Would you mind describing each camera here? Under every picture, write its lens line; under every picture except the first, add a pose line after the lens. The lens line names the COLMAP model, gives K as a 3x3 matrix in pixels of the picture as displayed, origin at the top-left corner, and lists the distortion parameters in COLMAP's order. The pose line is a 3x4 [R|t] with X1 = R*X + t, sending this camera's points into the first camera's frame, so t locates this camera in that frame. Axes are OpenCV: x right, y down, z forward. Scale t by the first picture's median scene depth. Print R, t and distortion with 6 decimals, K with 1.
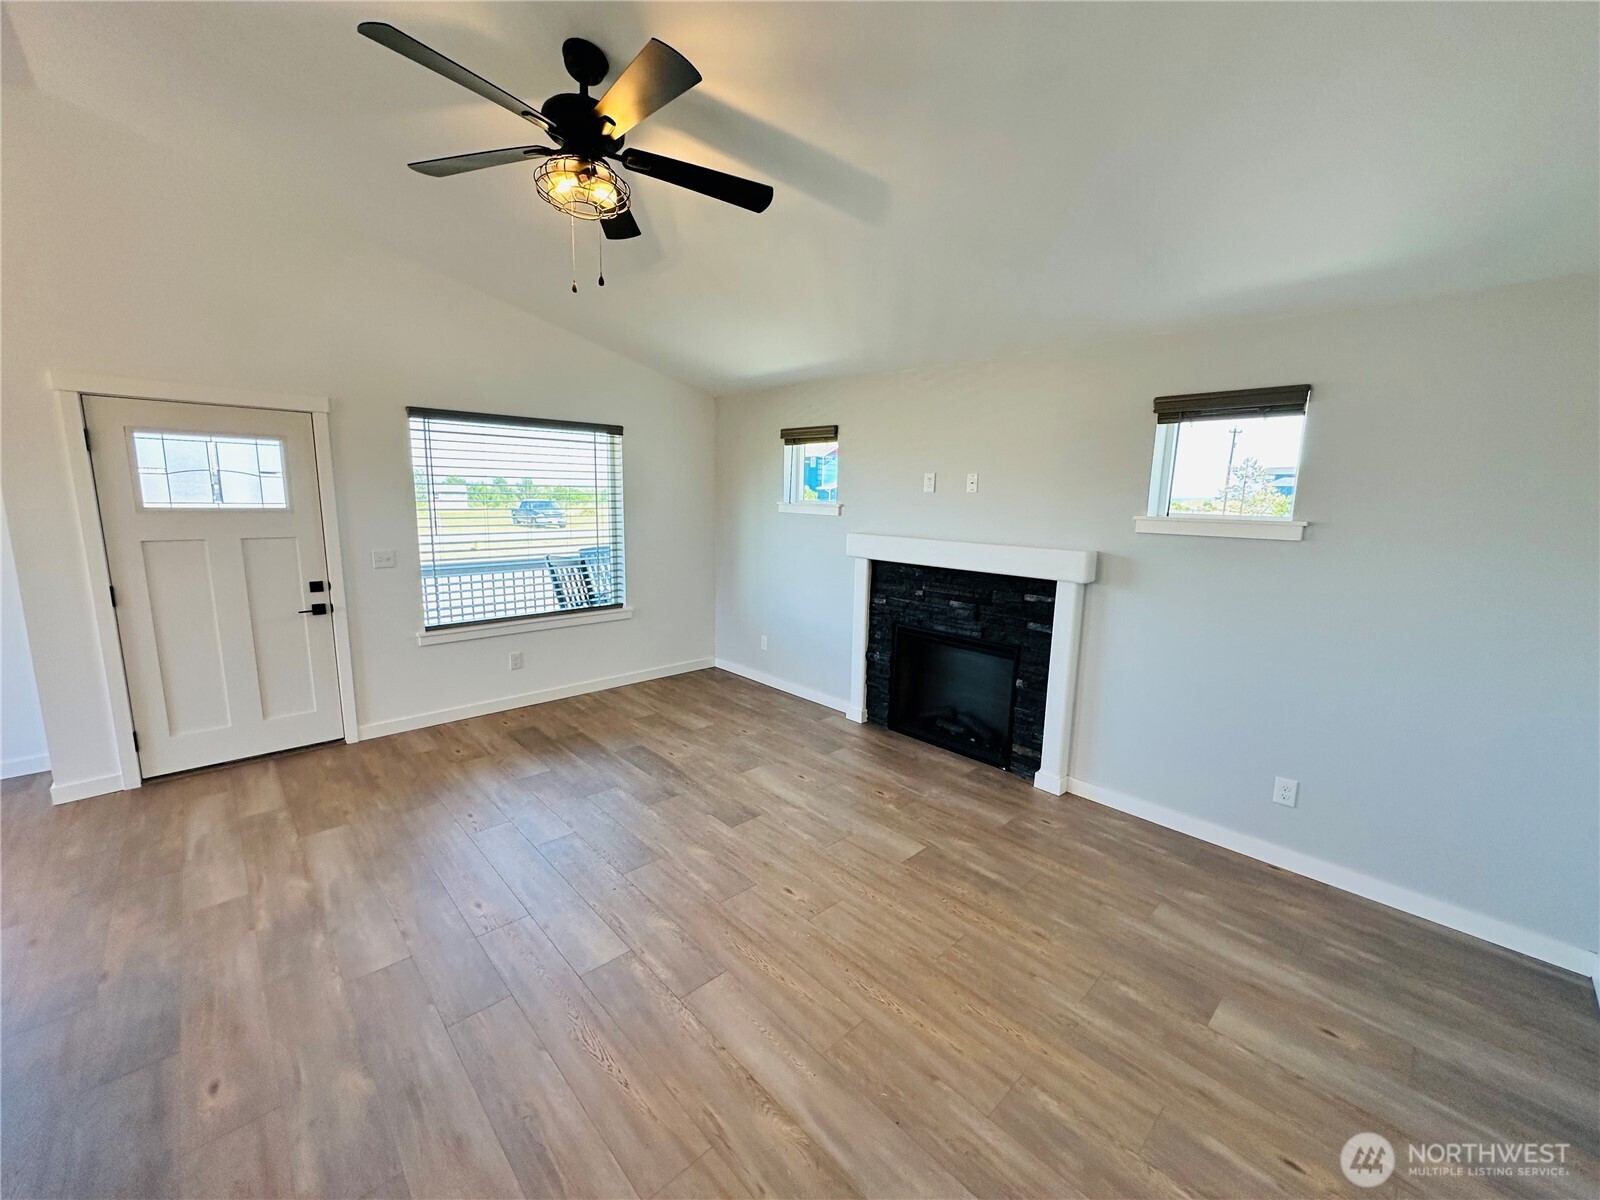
lens RADIAL K [[637.5, 0, 799.0], [0, 637.5, 601.3], [0, 0, 1]] dist [-0.001333, 0.000023]
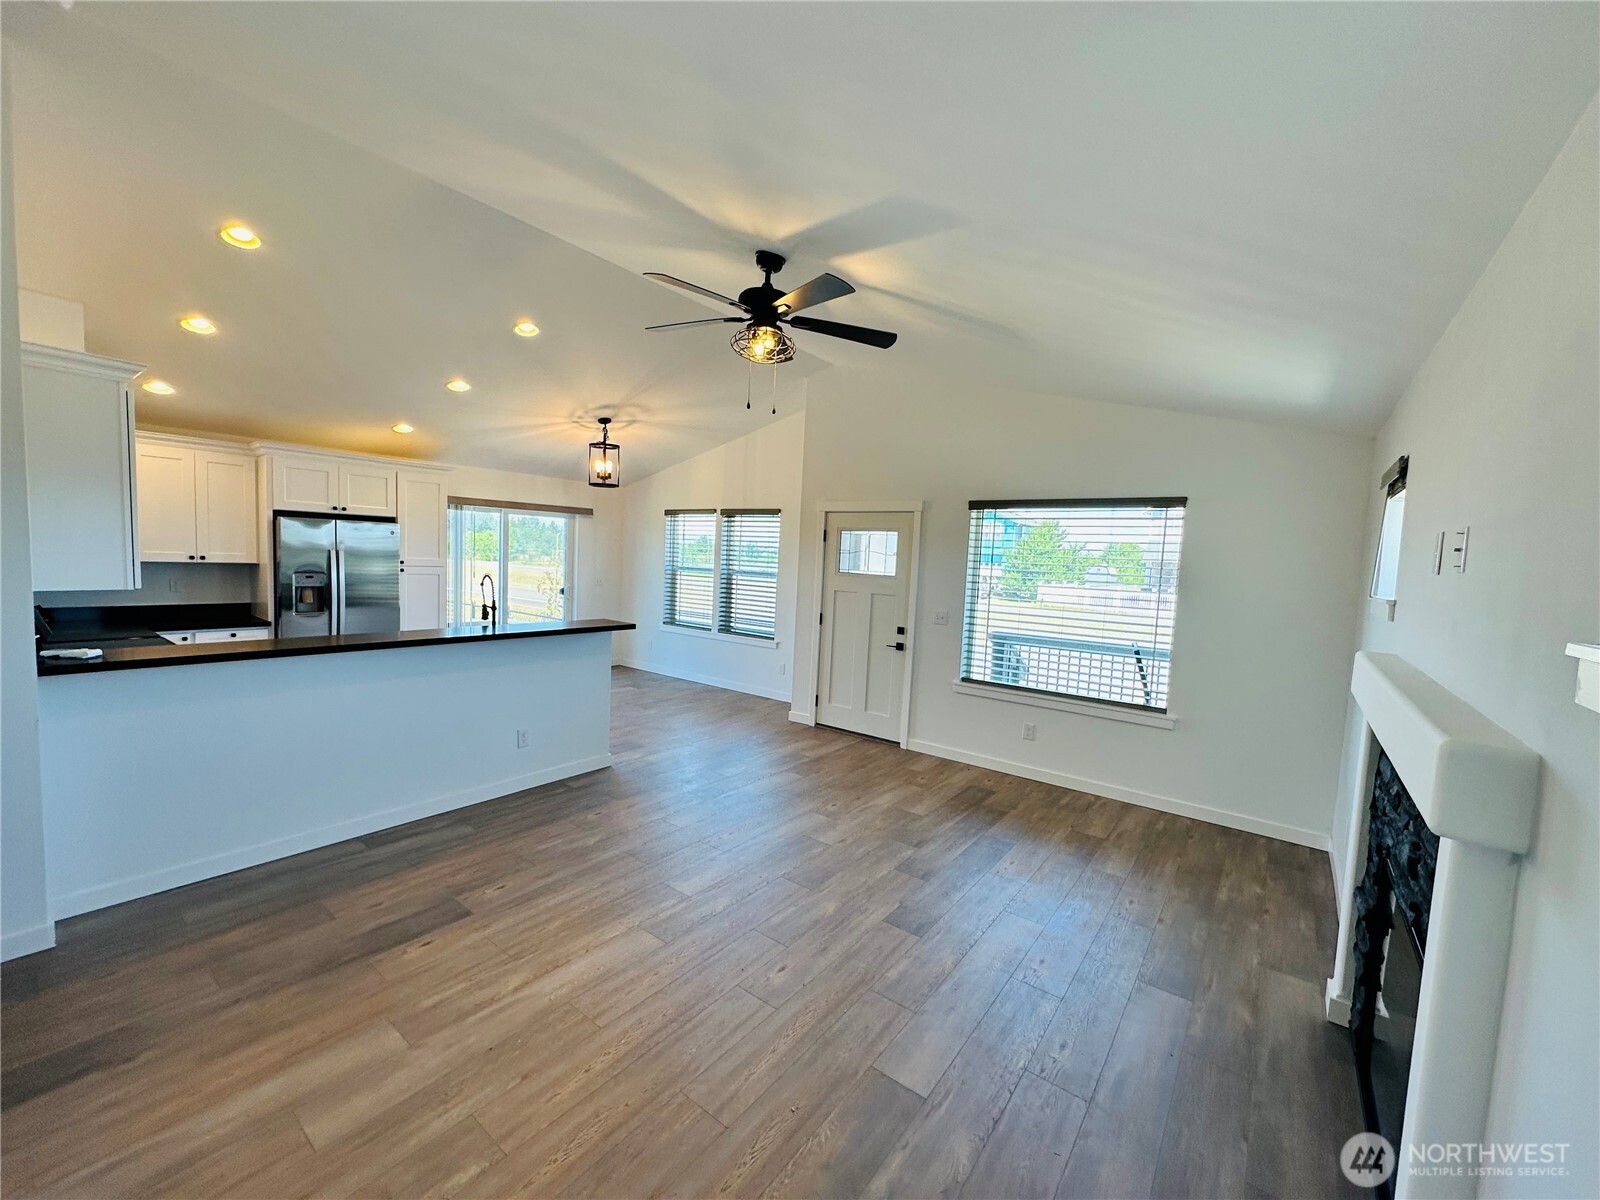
lens RADIAL K [[637.5, 0, 799.0], [0, 637.5, 601.3], [0, 0, 1]] dist [-0.001333, 0.000023]
pose [[0.160406, 0.057928, -0.985350, 0.690403], [-0.207314, 0.977986, 0.023746, -0.082875], [0.965034, 0.200468, 0.168884, 0.587586]]
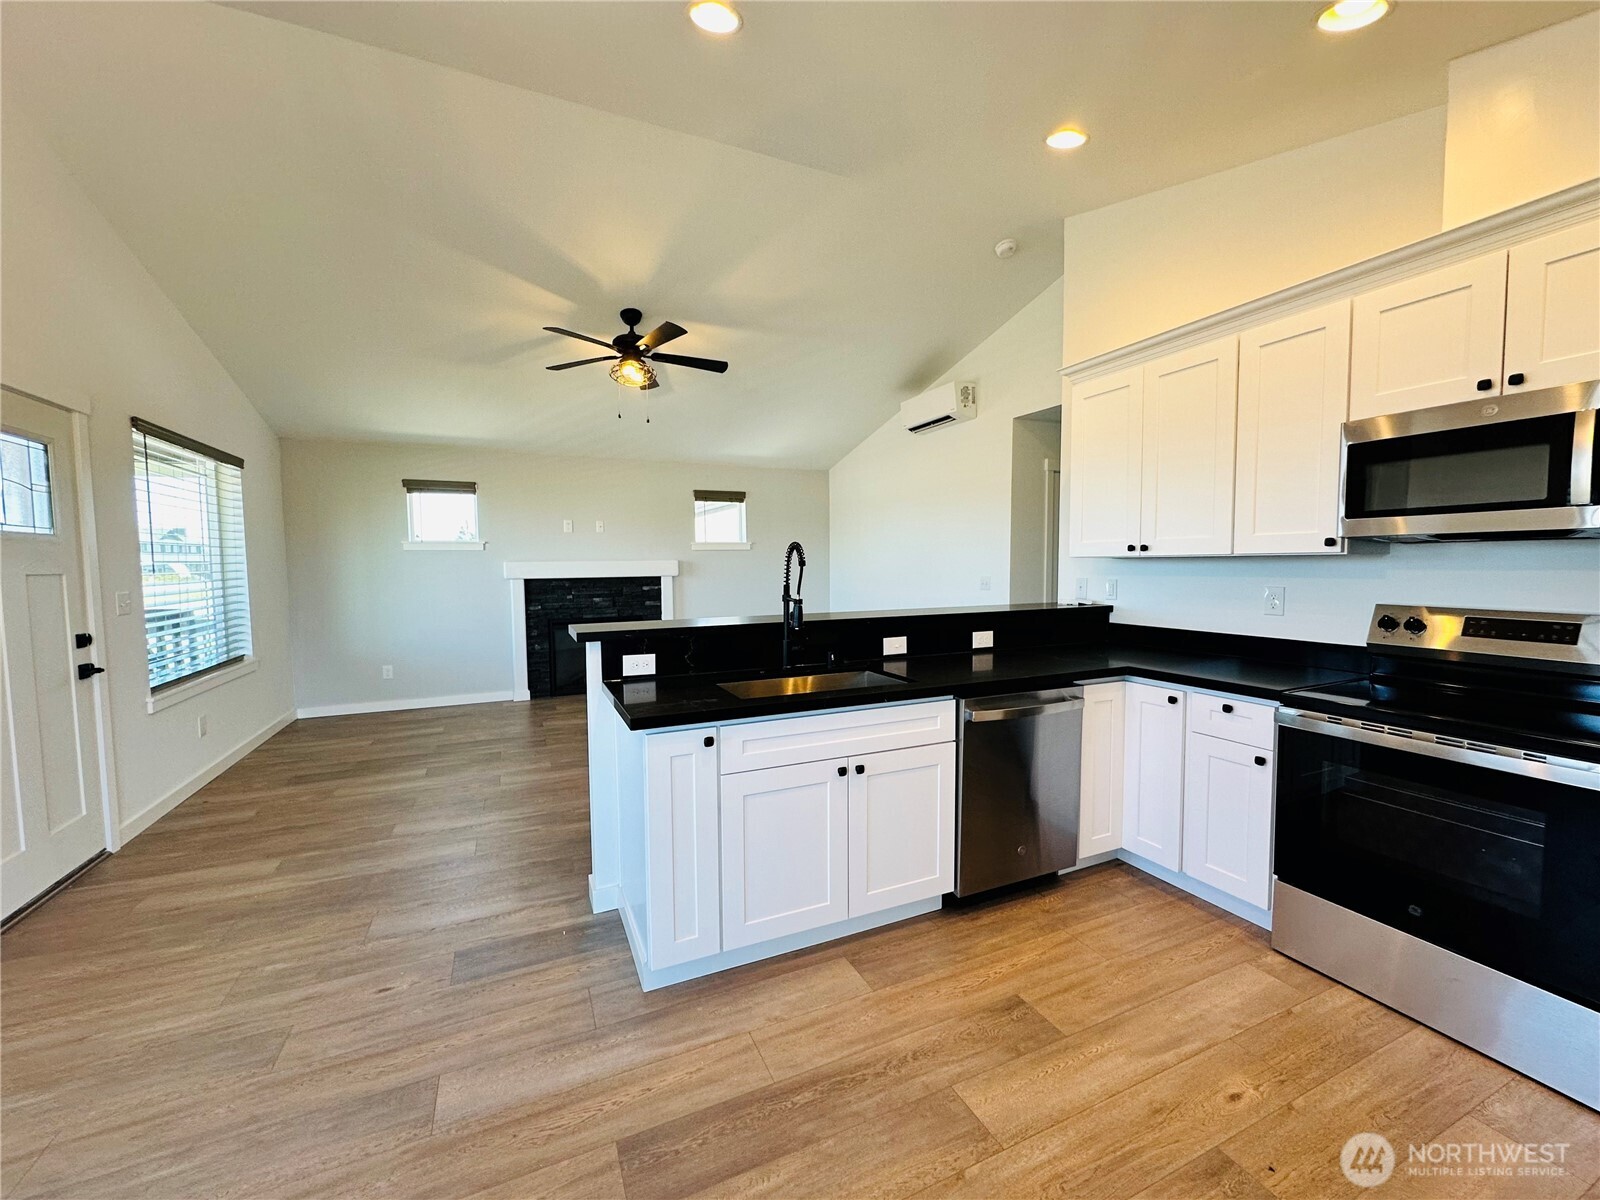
lens RADIAL K [[637.5, 0, 799.0], [0, 637.5, 601.3], [0, 0, 1]] dist [-0.001333, 0.000023]
pose [[0.327213, -0.083047, 0.941294, -1.323491], [0.175326, 0.984170, 0.025883, 0.066854], [-0.928543, 0.156564, 0.336594, -0.038666]]
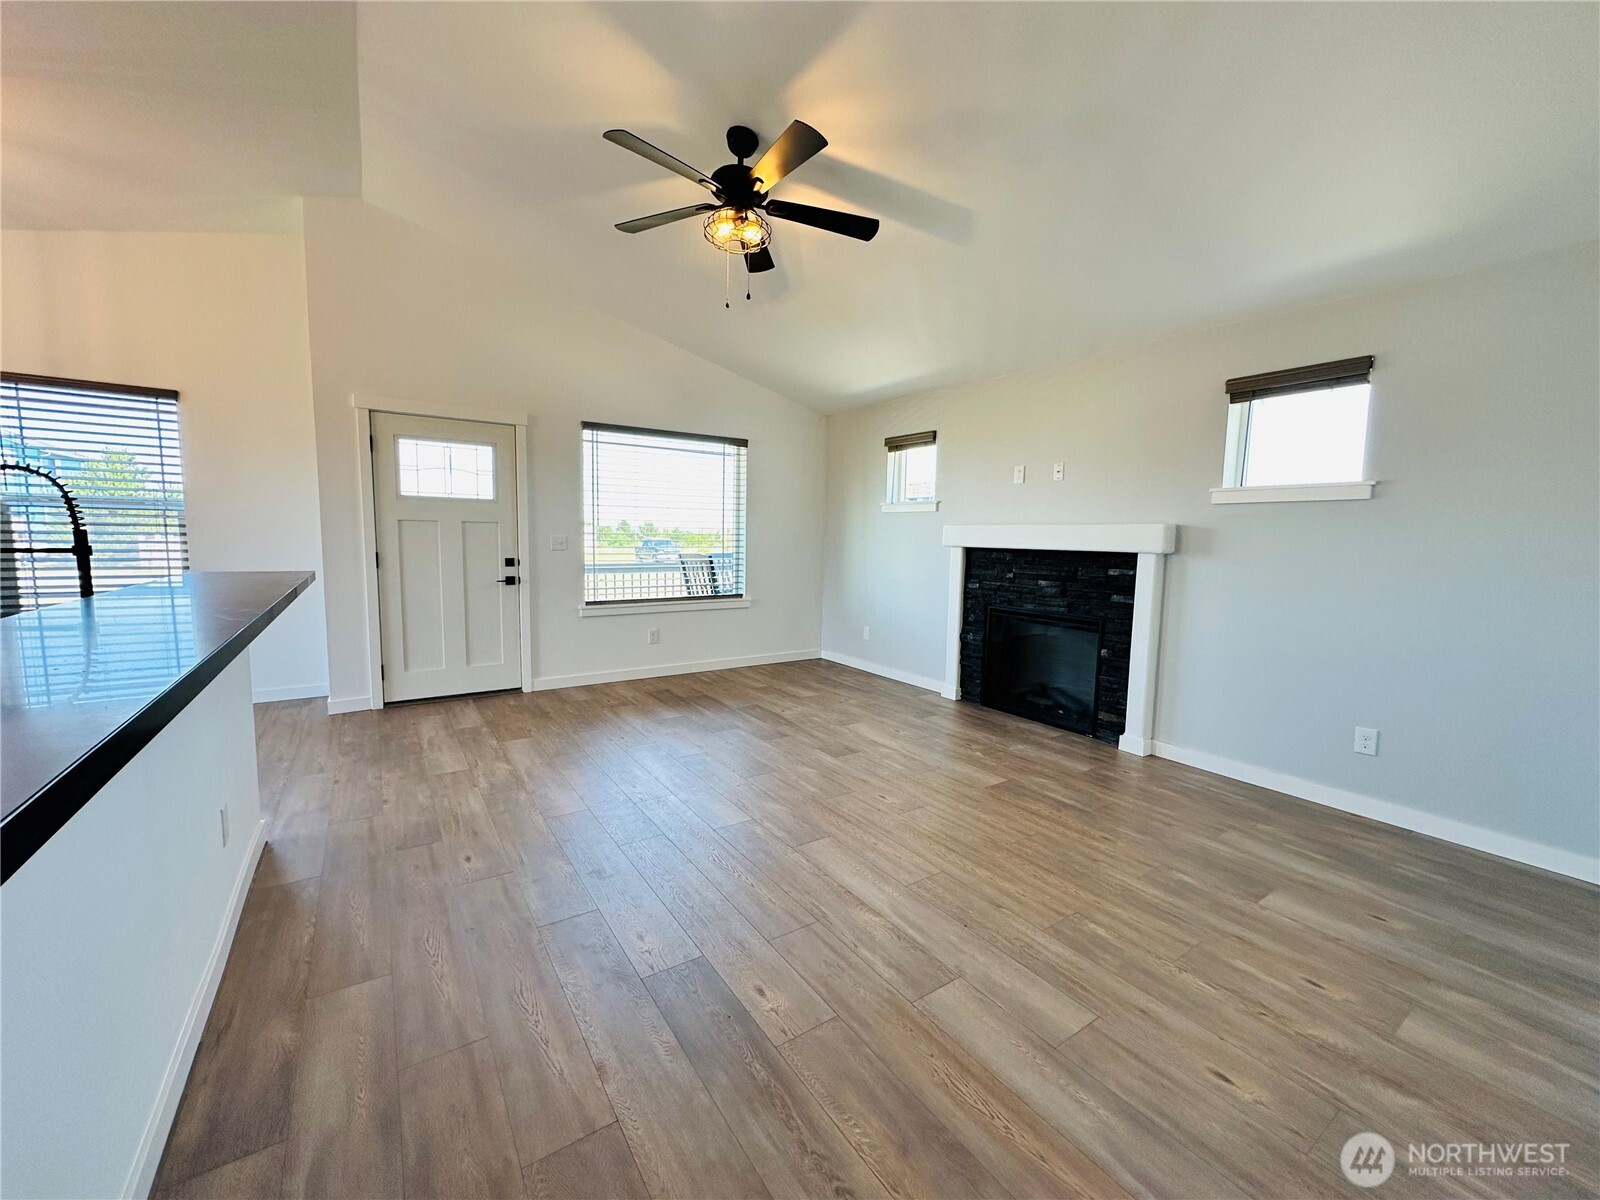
lens RADIAL K [[637.5, 0, 799.0], [0, 637.5, 601.3], [0, 0, 1]] dist [-0.001333, 0.000023]
pose [[0.986471, 0.014462, -0.163295, 0.014056], [-0.025431, 0.997543, -0.065286, 0.136737], [0.161949, 0.068555, 0.984415, -0.158759]]
